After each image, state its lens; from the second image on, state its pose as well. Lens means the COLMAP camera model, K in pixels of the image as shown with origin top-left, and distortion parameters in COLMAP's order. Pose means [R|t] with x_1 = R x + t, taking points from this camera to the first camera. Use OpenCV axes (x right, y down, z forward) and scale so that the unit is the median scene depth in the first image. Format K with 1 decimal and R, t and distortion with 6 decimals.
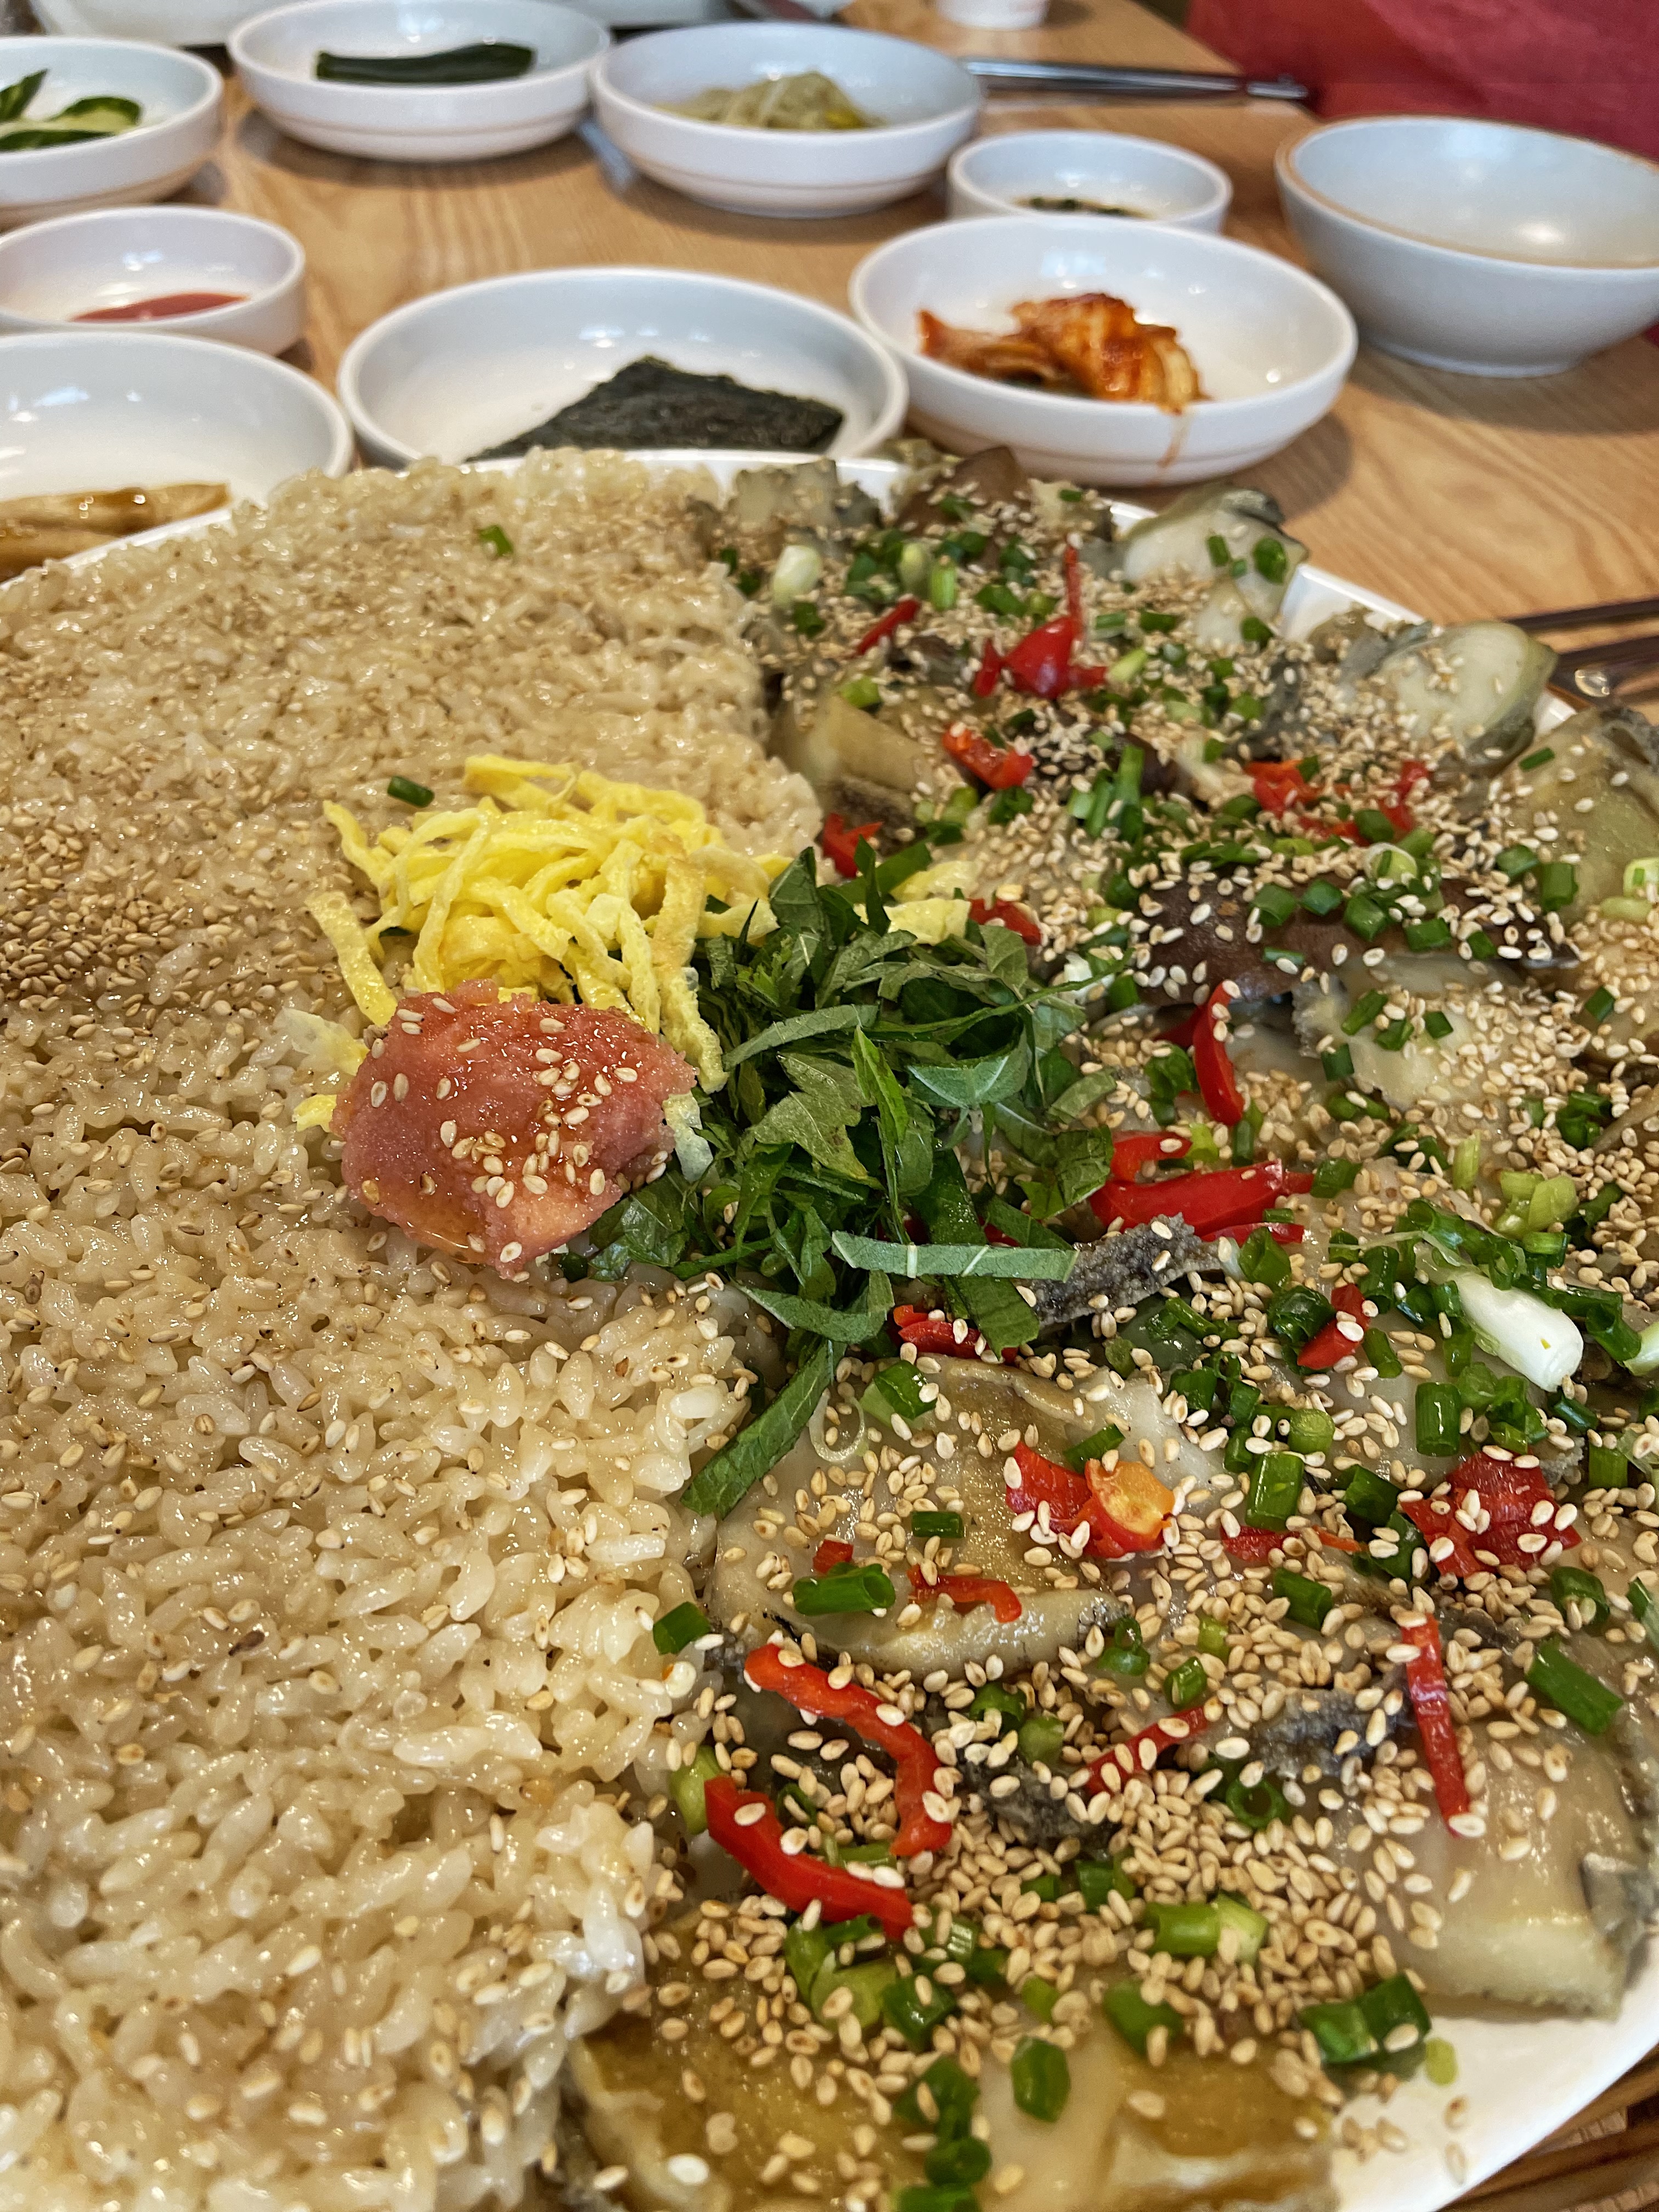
lens RADIAL K [[1776.6, 0, 783.9], [0, 1776.6, 1106.7], [0, 0, 1]] dist [0.040189, -0.088028]
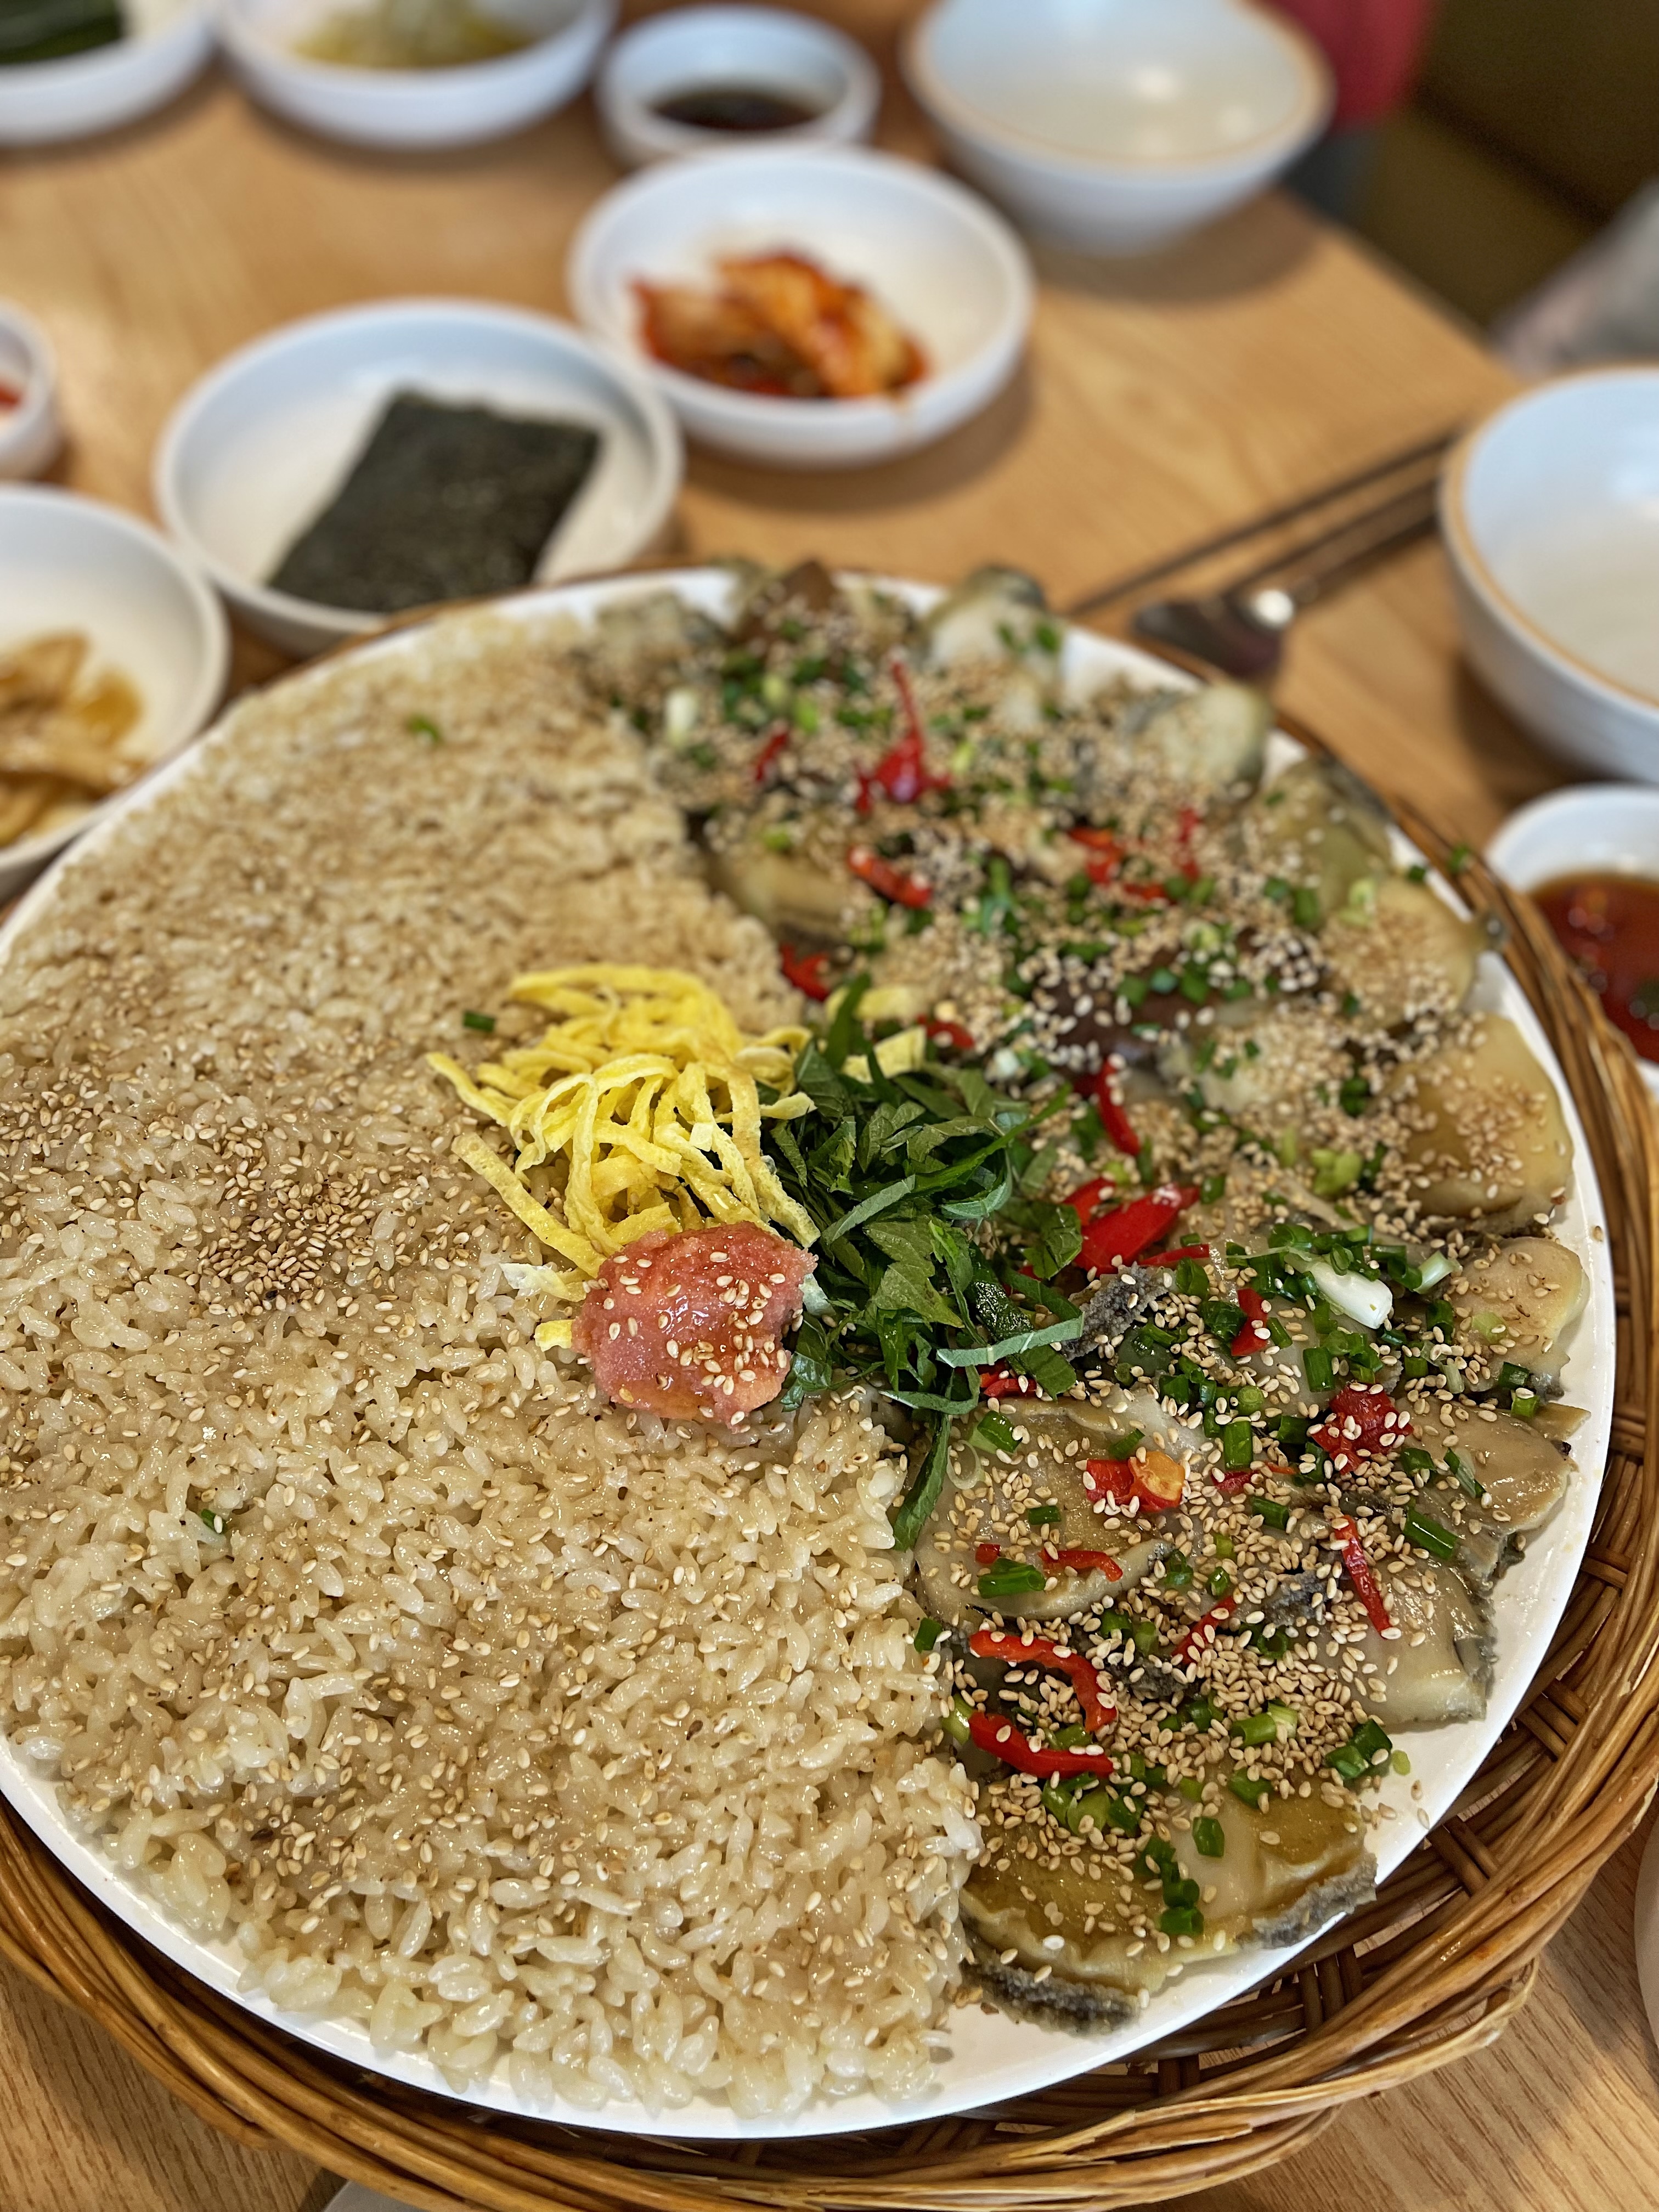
lens RADIAL K [[1776.6, 0, 783.9], [0, 1776.6, 1106.7], [0, 0, 1]] dist [0.040189, -0.088028]
pose [[0.959807, -0.237286, 0.149888, -0.282398], [0.196303, 0.949253, 0.245731, -0.536922], [-0.200590, -0.206431, 0.957680, -0.399365]]
